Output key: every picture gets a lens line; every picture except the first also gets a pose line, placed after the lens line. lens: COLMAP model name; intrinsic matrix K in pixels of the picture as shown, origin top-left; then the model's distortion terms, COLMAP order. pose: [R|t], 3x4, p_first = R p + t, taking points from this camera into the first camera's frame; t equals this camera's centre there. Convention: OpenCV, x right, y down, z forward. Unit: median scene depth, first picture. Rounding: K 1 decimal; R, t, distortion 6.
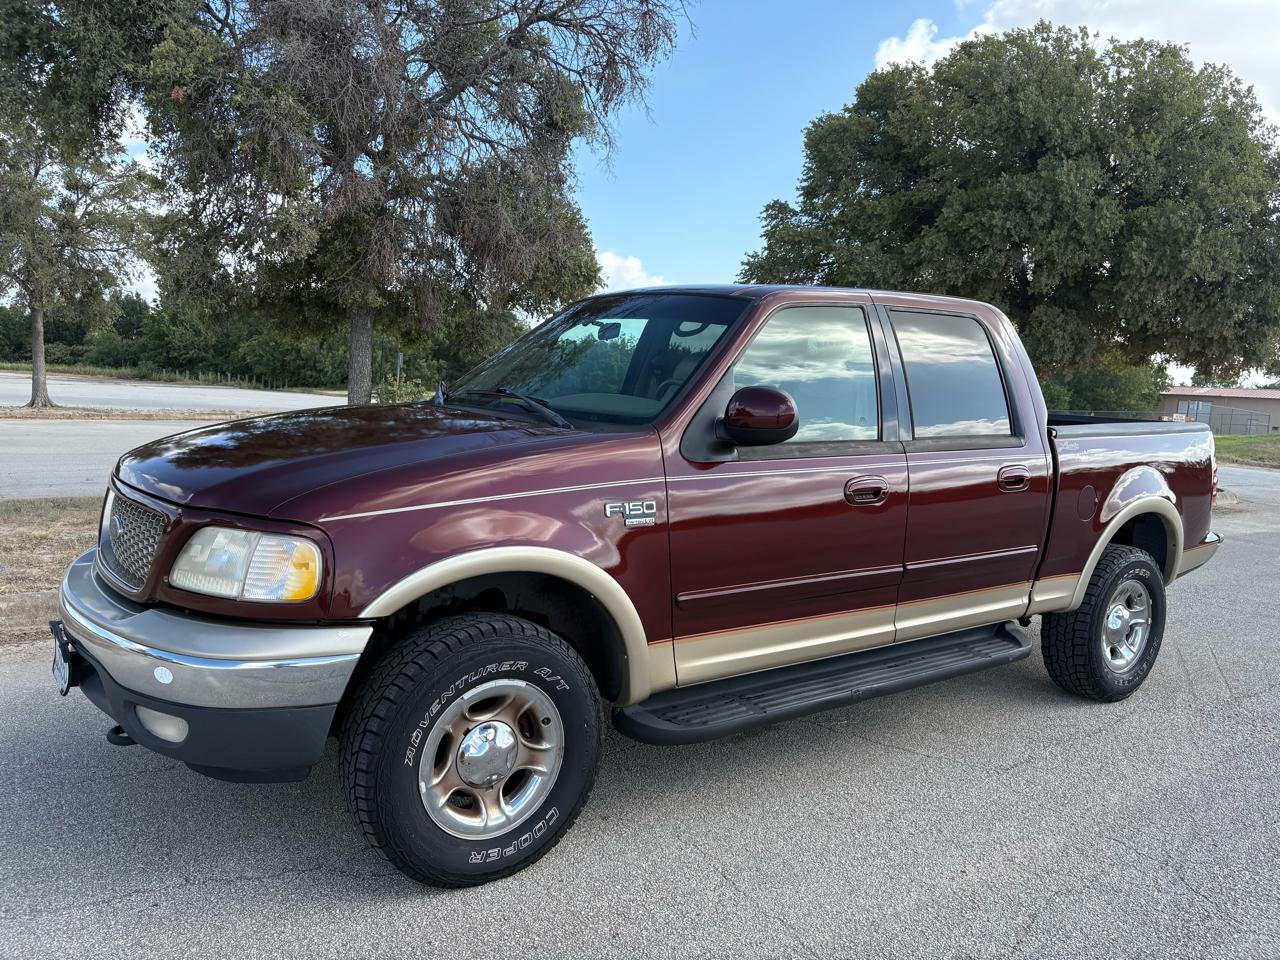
lens RADIAL K [[968.2, 0, 625.0], [0, 968.2, 491.5], [0, 0, 1]] dist [0.038953, -0.040454]
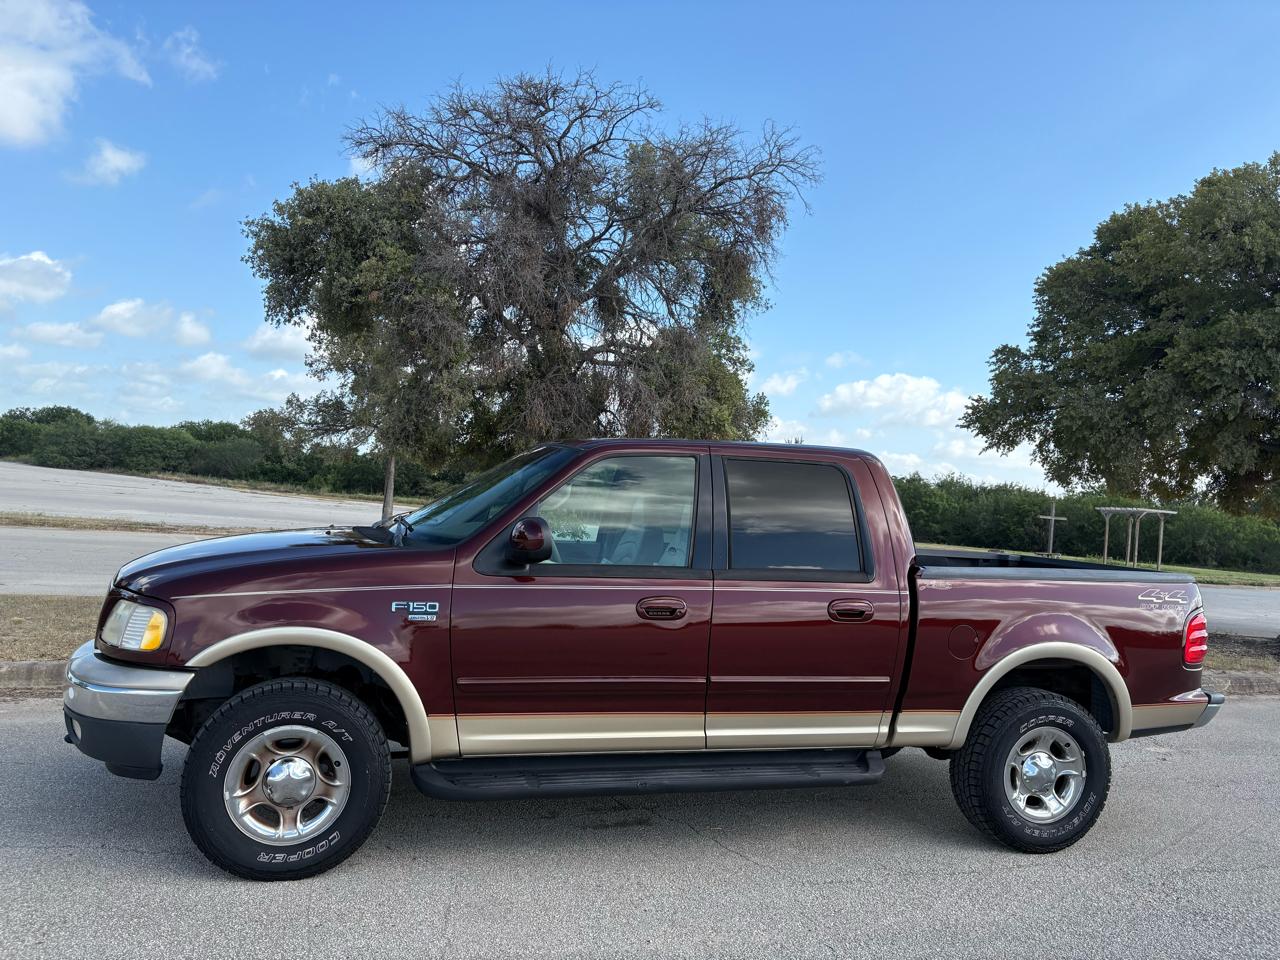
lens RADIAL K [[968.2, 0, 628.6], [0, 968.2, 486.6], [0, 0, 1]] dist [0.038953, -0.040454]
pose [[0.940294, 0.011121, -0.340181, 0.455479], [-0.061488, 0.988571, -0.137644, 0.011989], [0.334762, 0.150343, 0.930232, -0.102421]]
